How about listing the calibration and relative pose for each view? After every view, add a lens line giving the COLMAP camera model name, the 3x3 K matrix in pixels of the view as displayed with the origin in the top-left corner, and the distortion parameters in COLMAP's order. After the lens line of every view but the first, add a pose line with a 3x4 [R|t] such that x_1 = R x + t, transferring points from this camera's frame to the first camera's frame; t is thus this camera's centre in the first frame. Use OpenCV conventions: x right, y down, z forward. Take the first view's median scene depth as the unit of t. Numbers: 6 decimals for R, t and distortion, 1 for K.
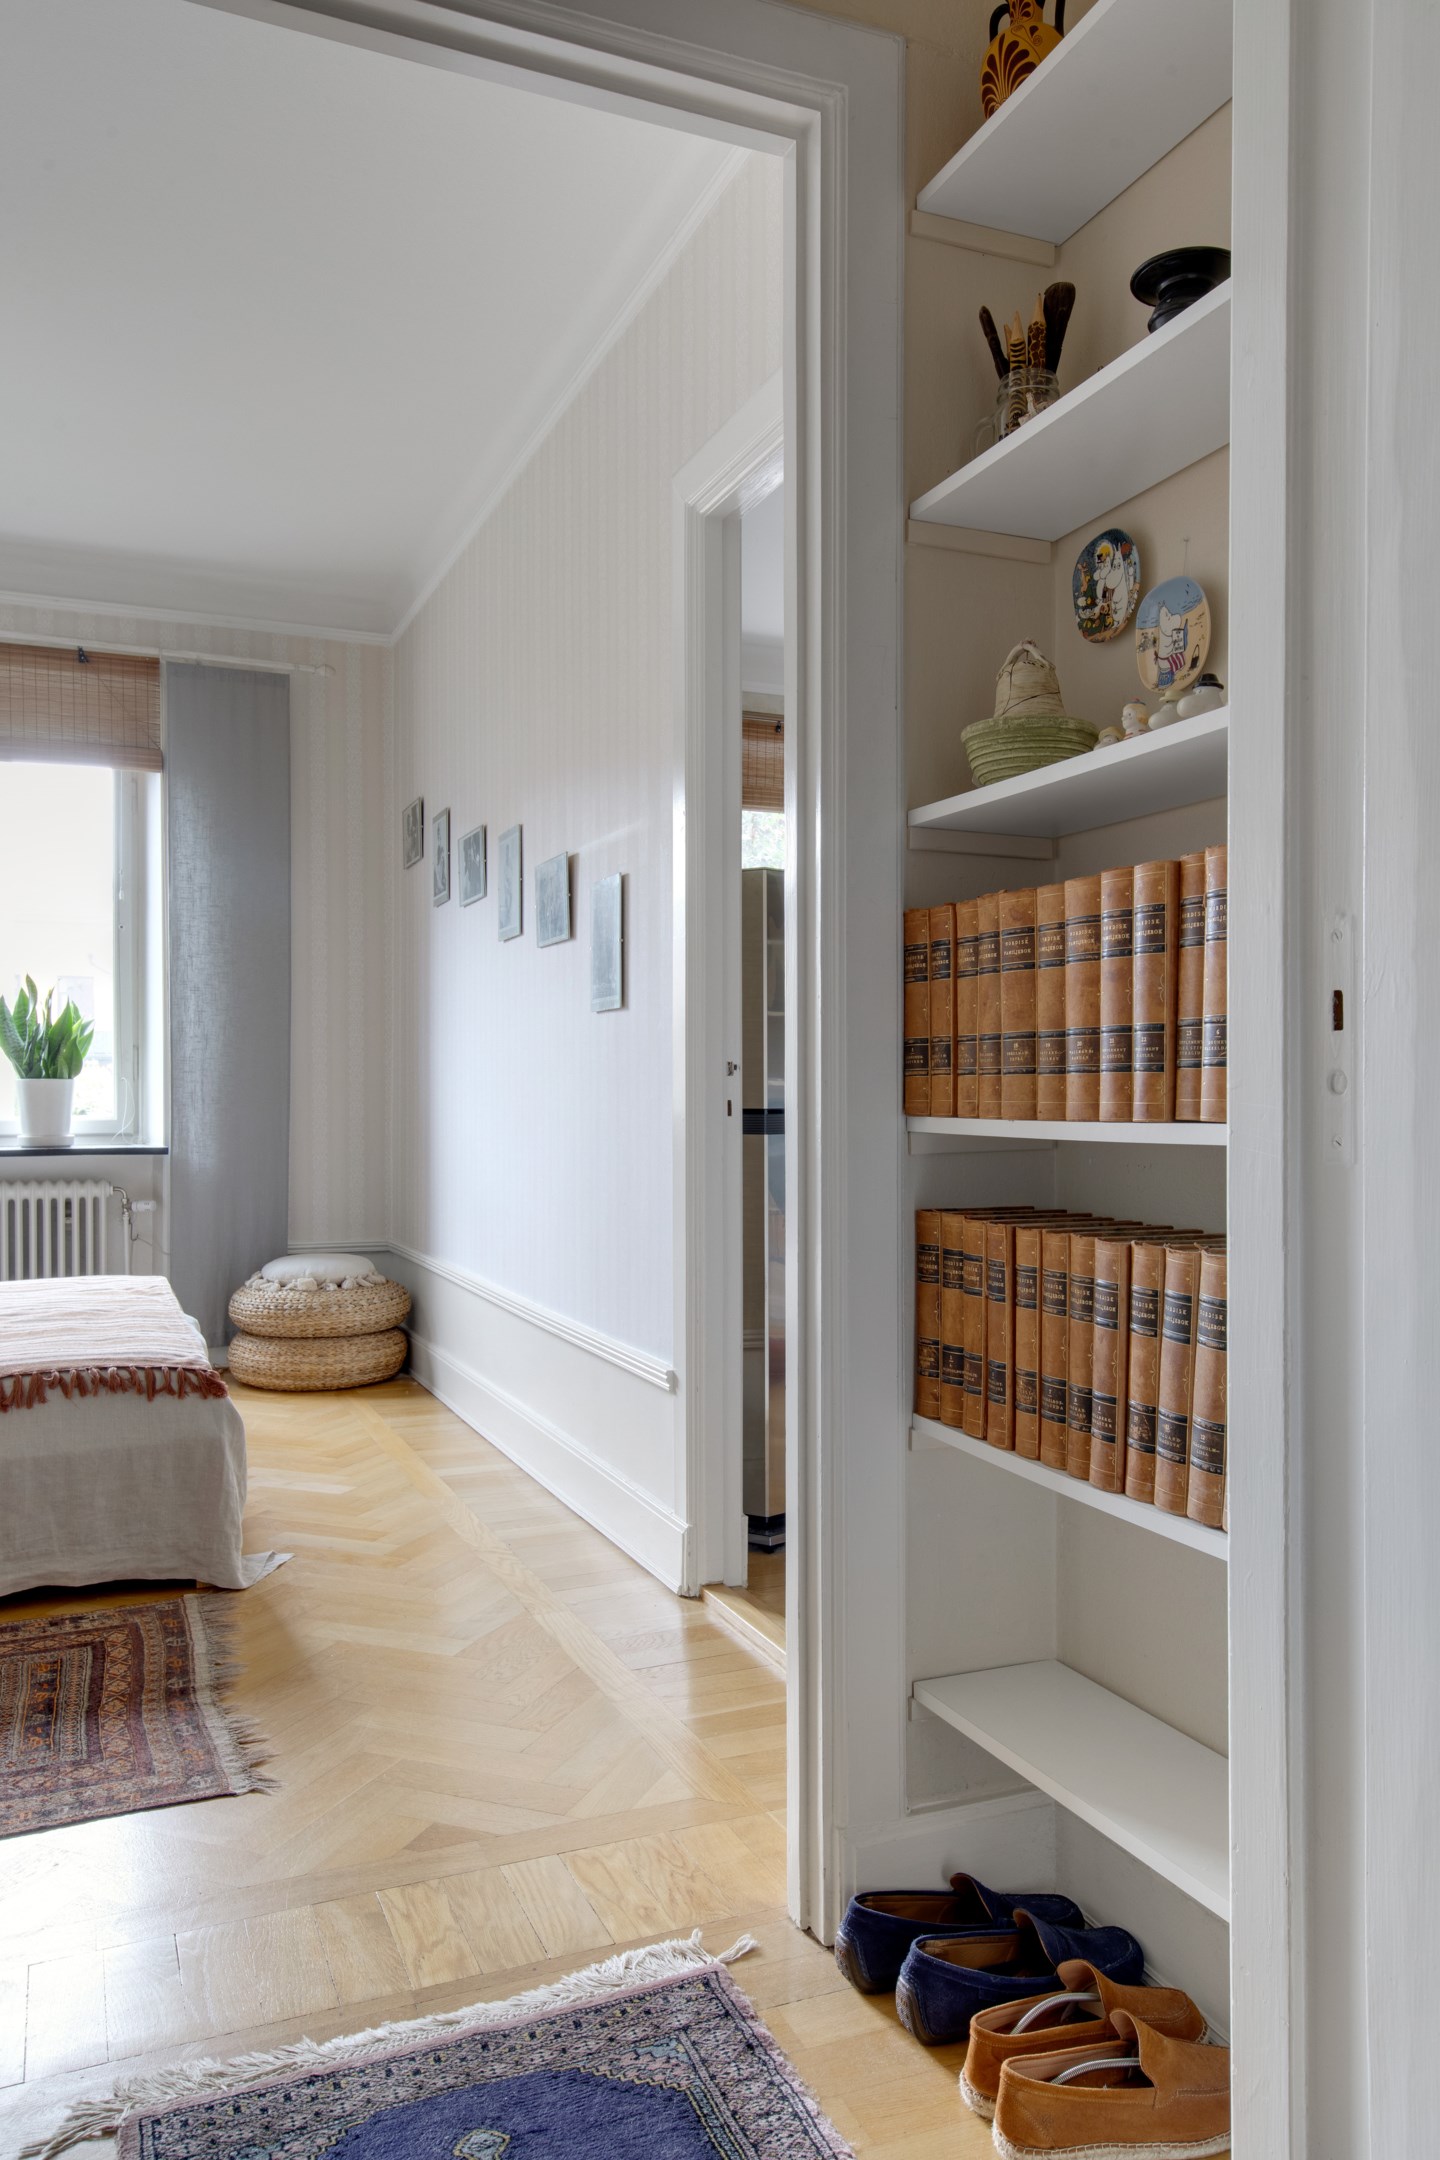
lens RADIAL K [[1529.8, 0, 720.0], [0, 1529.8, 1080.0], [0, 0, 1]] dist [0.002629, 0.000879]
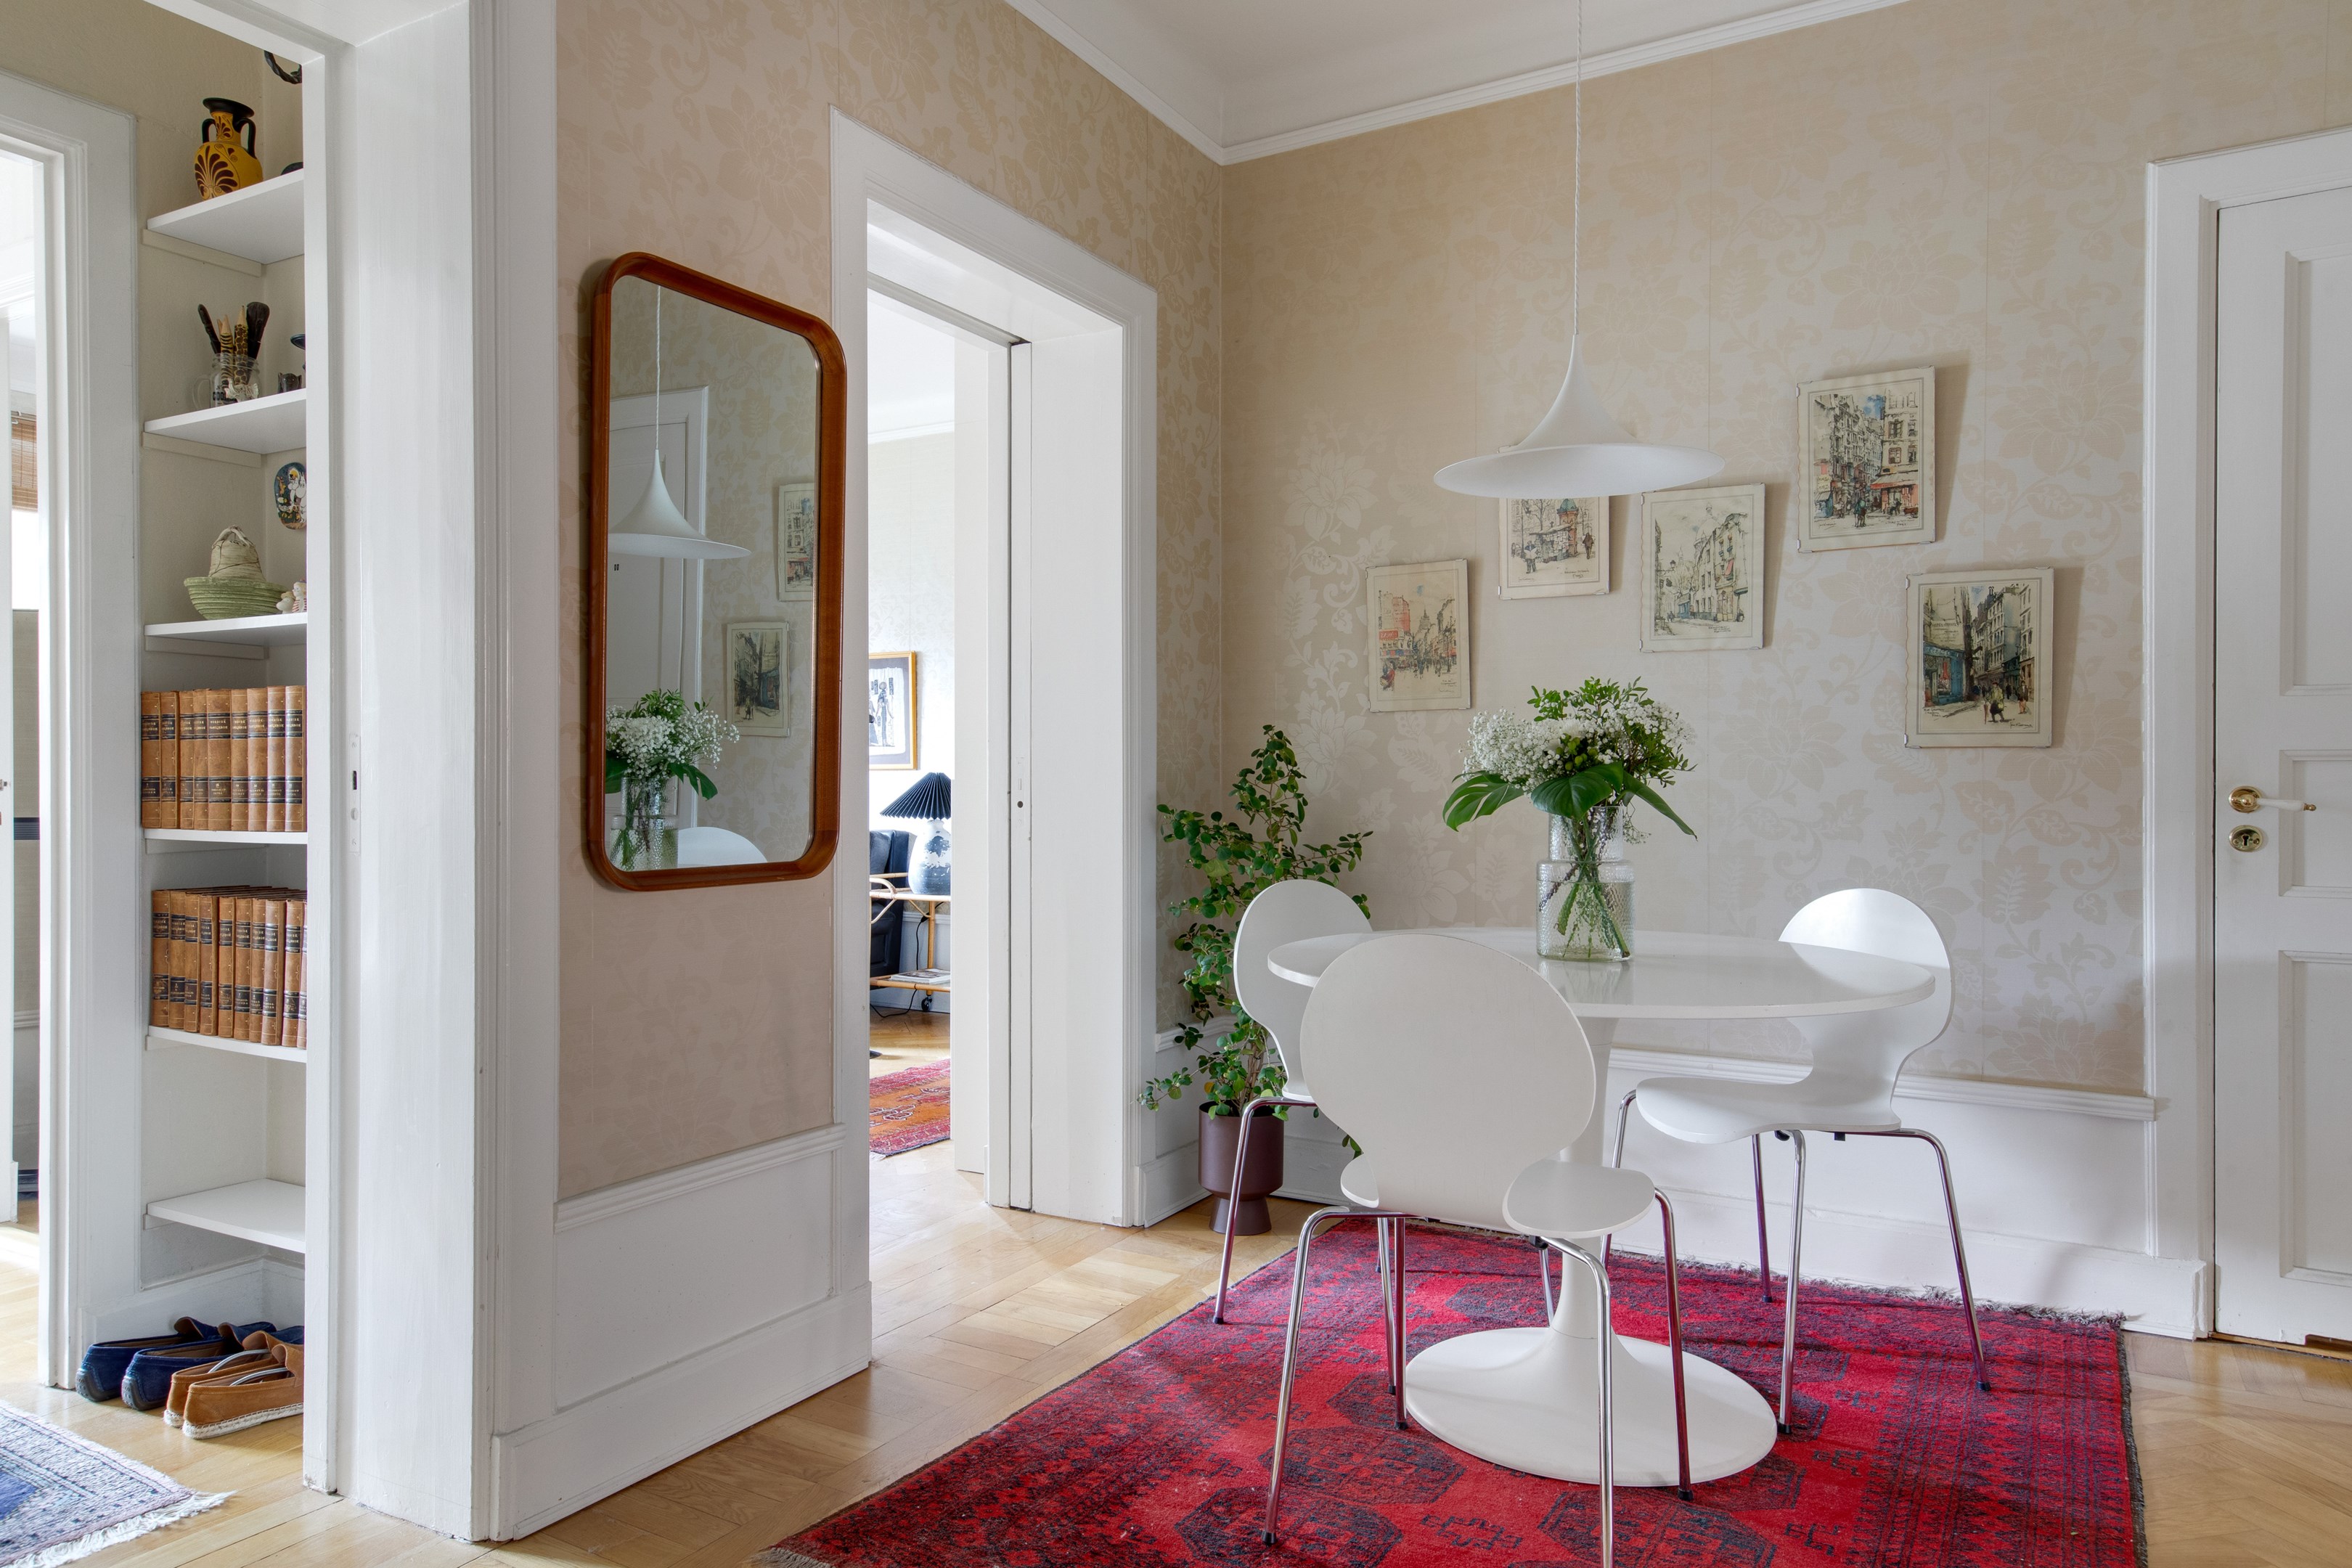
lens RADIAL K [[1383.8, 0, 1128.8], [0, 1383.8, 773.2], [0, 0, 1]] dist [0.020473, -0.001323]
pose [[0.782528, -0.000753, 0.622615, 0.027359], [-0.002603, 0.999987, 0.004482, -0.043632], [-0.622610, -0.005127, 0.782516, -0.752154]]
